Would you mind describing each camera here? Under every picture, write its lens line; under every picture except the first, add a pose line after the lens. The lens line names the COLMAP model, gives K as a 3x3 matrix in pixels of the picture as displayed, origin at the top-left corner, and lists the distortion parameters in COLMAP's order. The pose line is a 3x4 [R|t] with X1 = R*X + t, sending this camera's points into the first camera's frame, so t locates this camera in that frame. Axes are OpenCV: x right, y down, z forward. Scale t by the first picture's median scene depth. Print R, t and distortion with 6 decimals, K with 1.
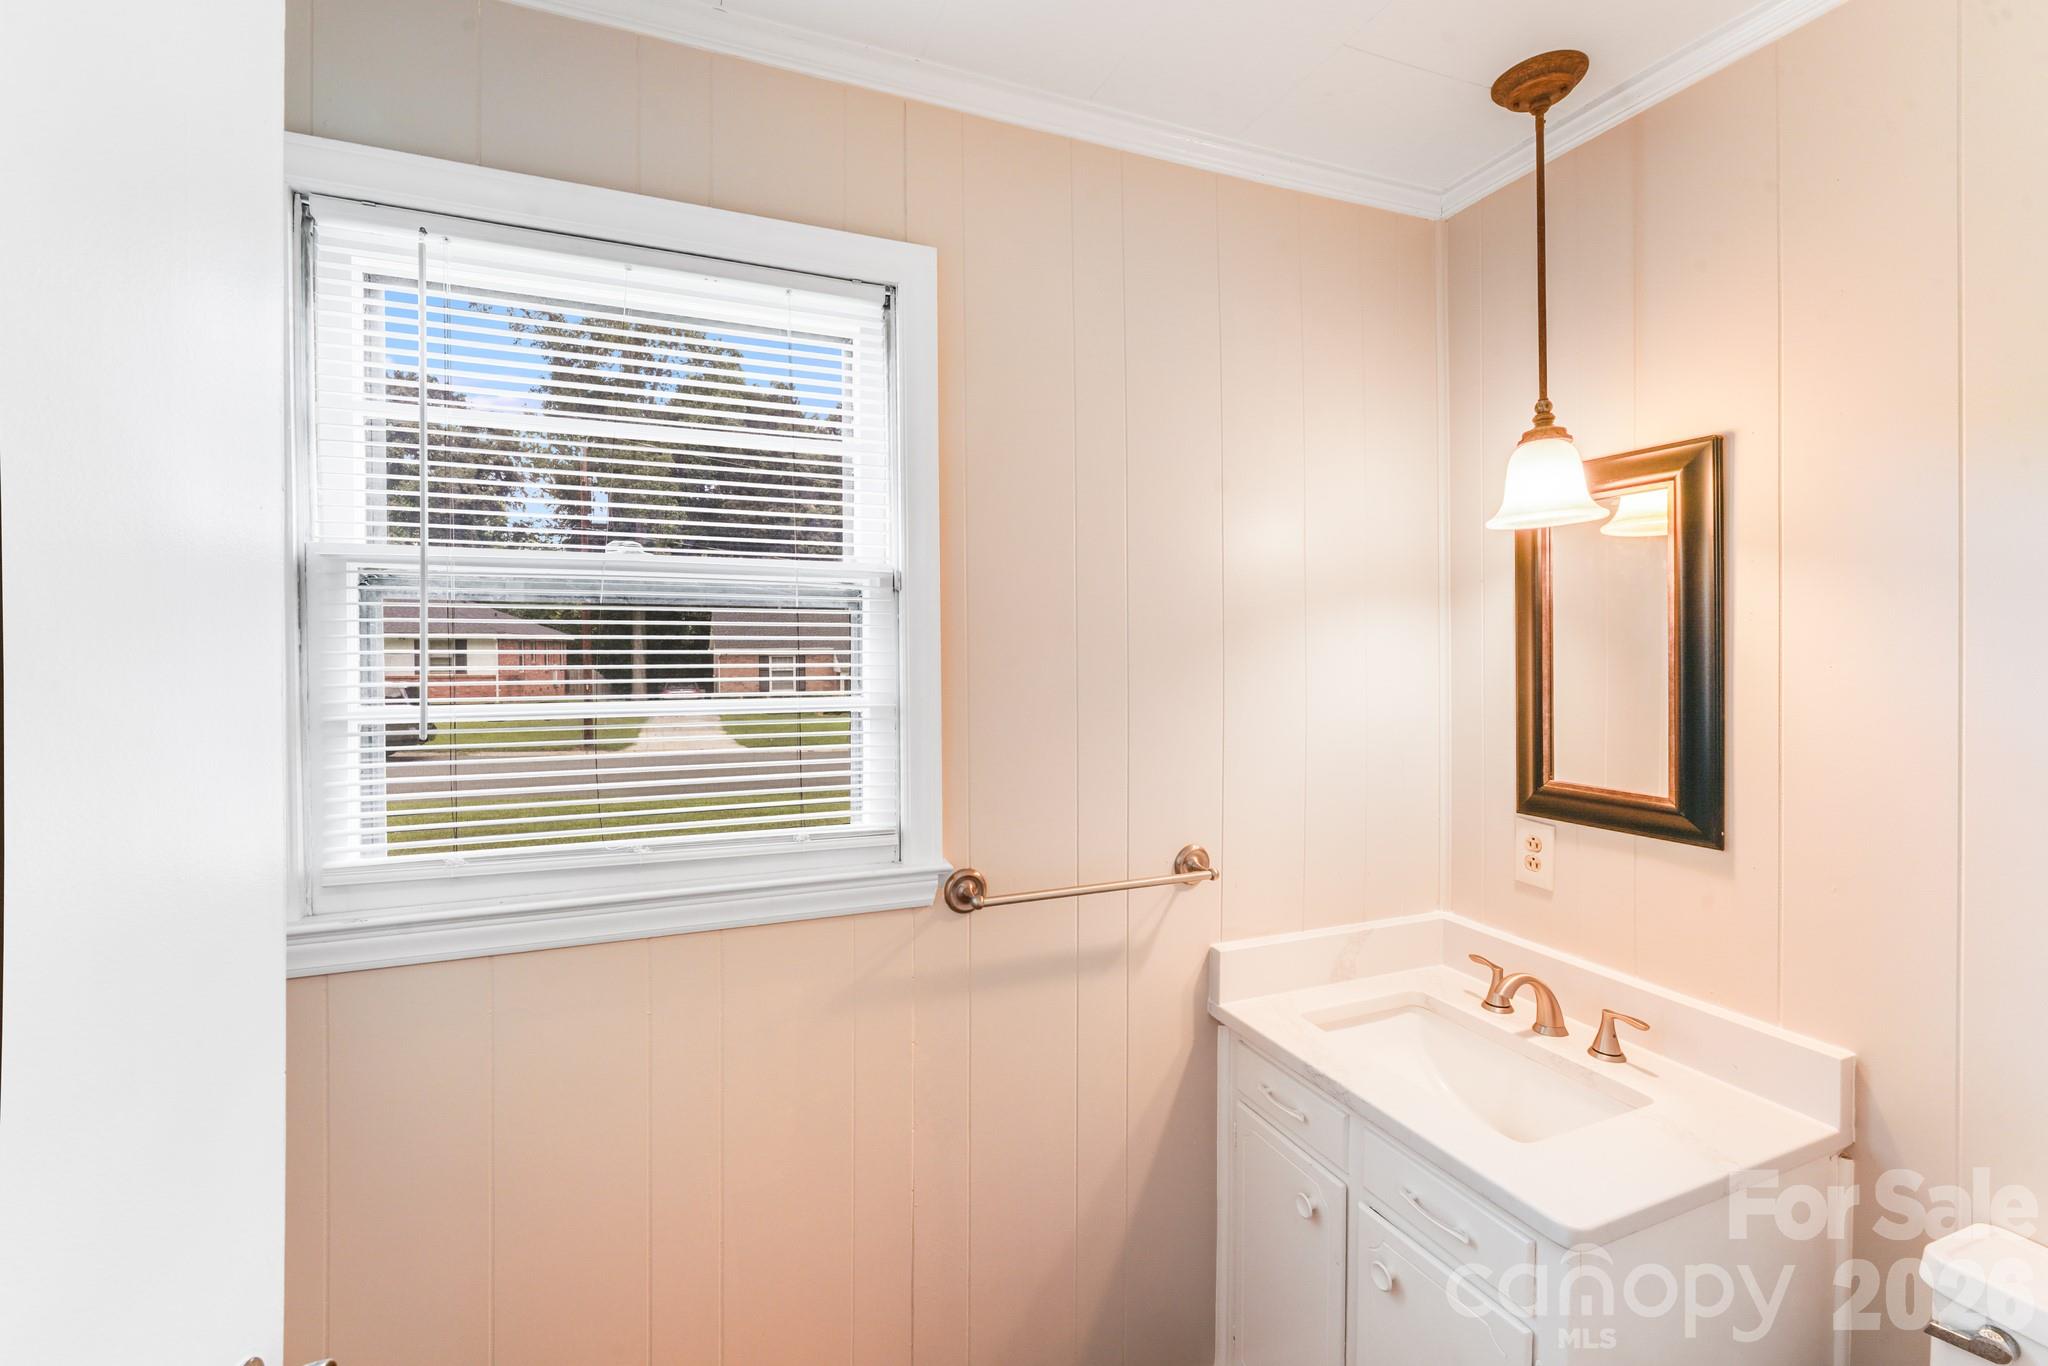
lens RADIAL K [[839.8, 0, 1010.1], [0, 839.8, 666.5], [0, 0, 1]] dist [-0.007824, -0.001994]
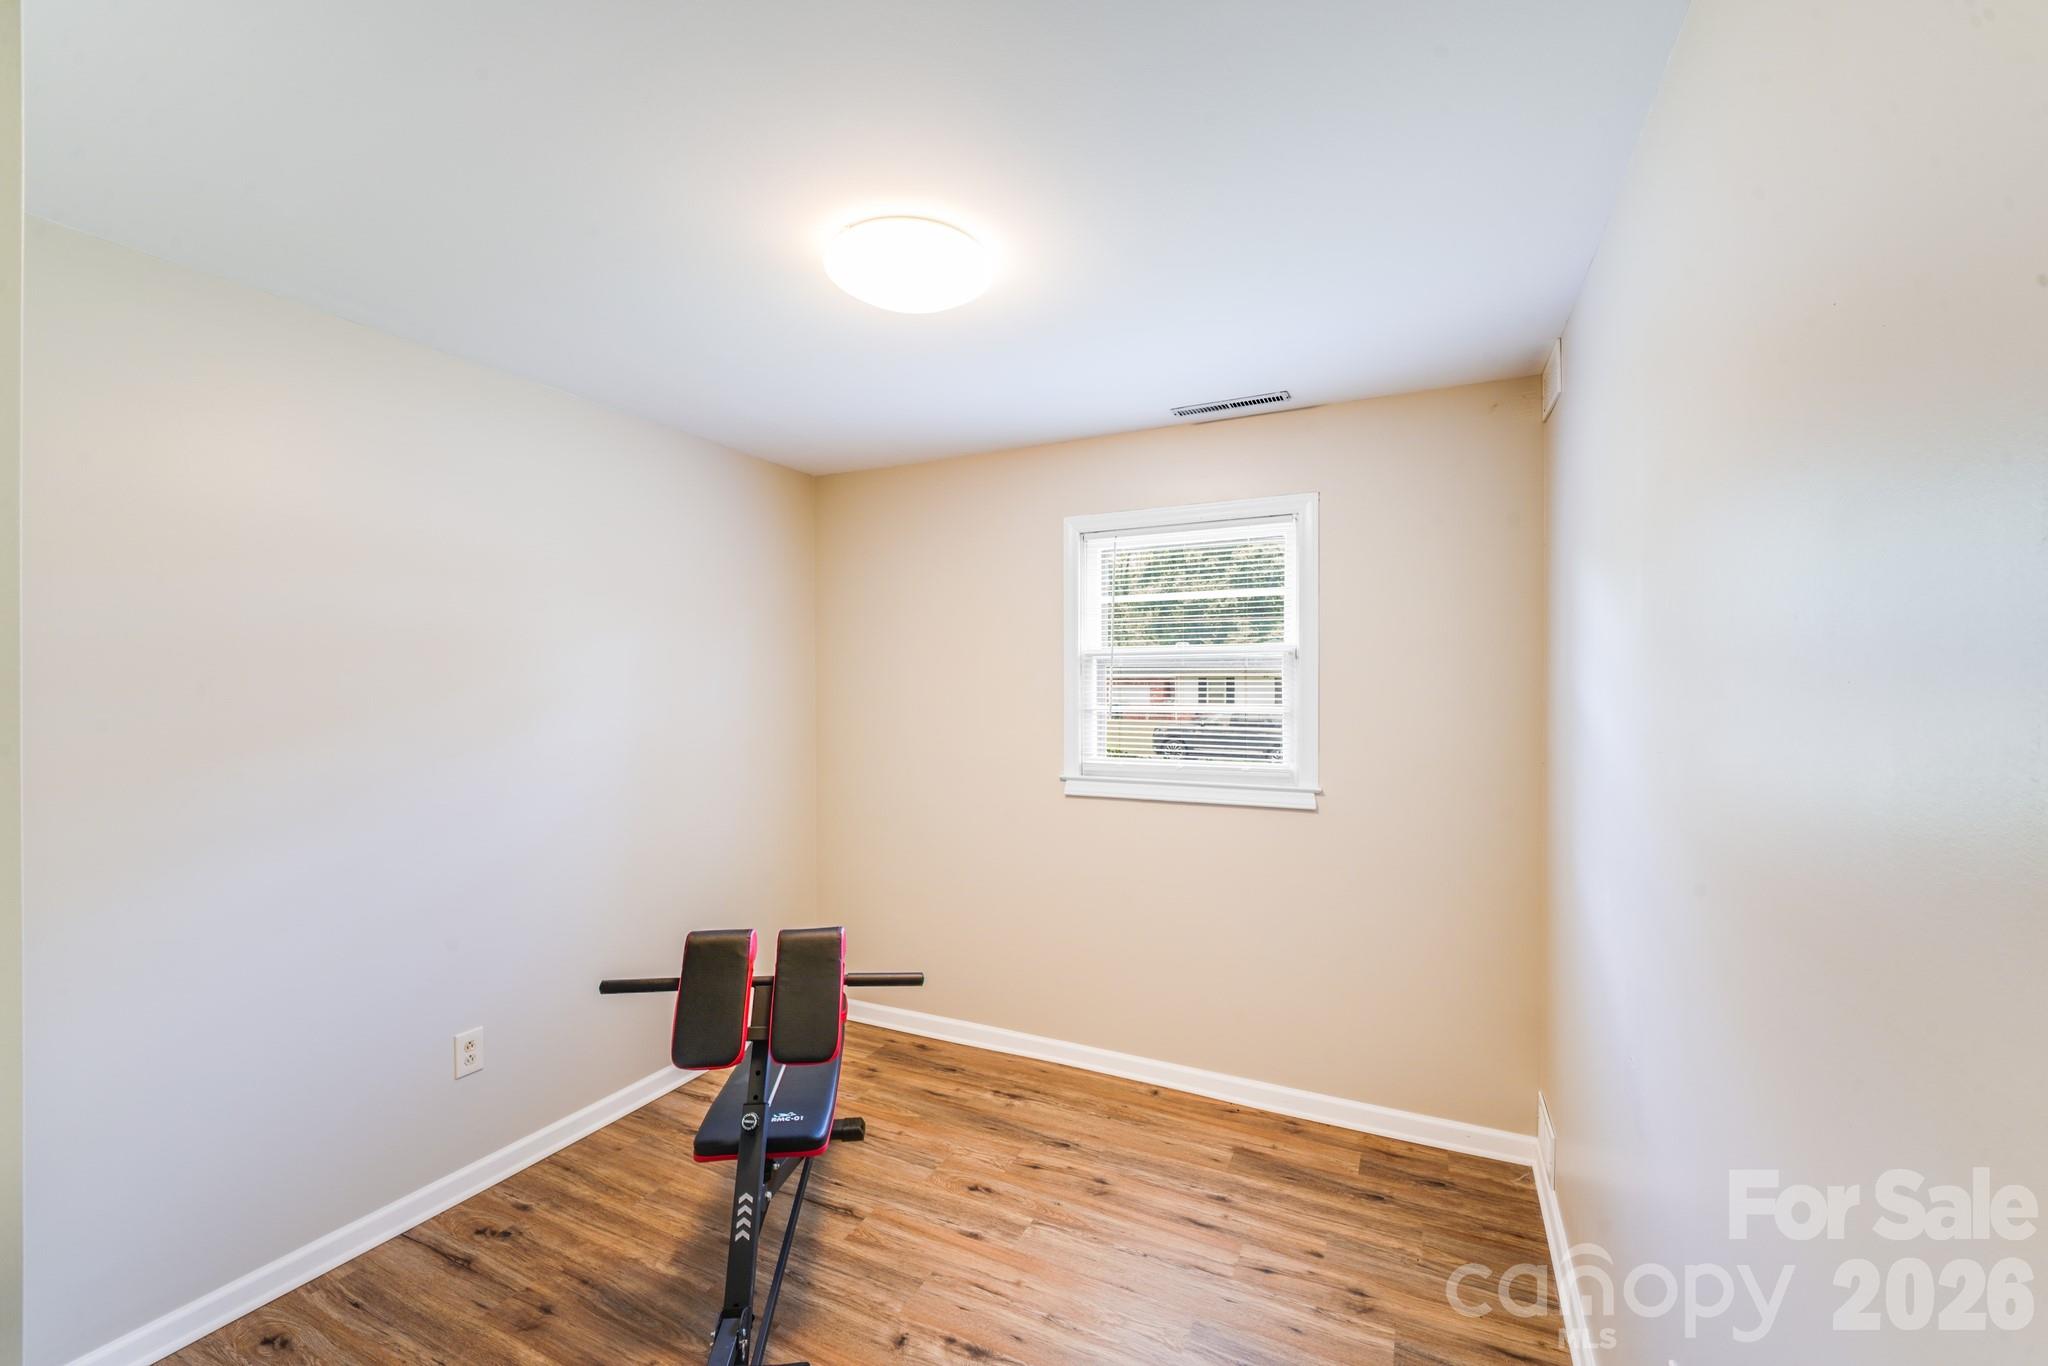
lens RADIAL K [[839.8, 0, 1021.5], [0, 839.8, 681.1], [0, 0, 1]] dist [-0.007824, -0.001994]
pose [[0.660846, -0.001449, -0.750521, 0.979551], [-0.012221, 0.999845, -0.012692, 0.003238], [0.750422, 0.017560, 0.660725, -0.891334]]
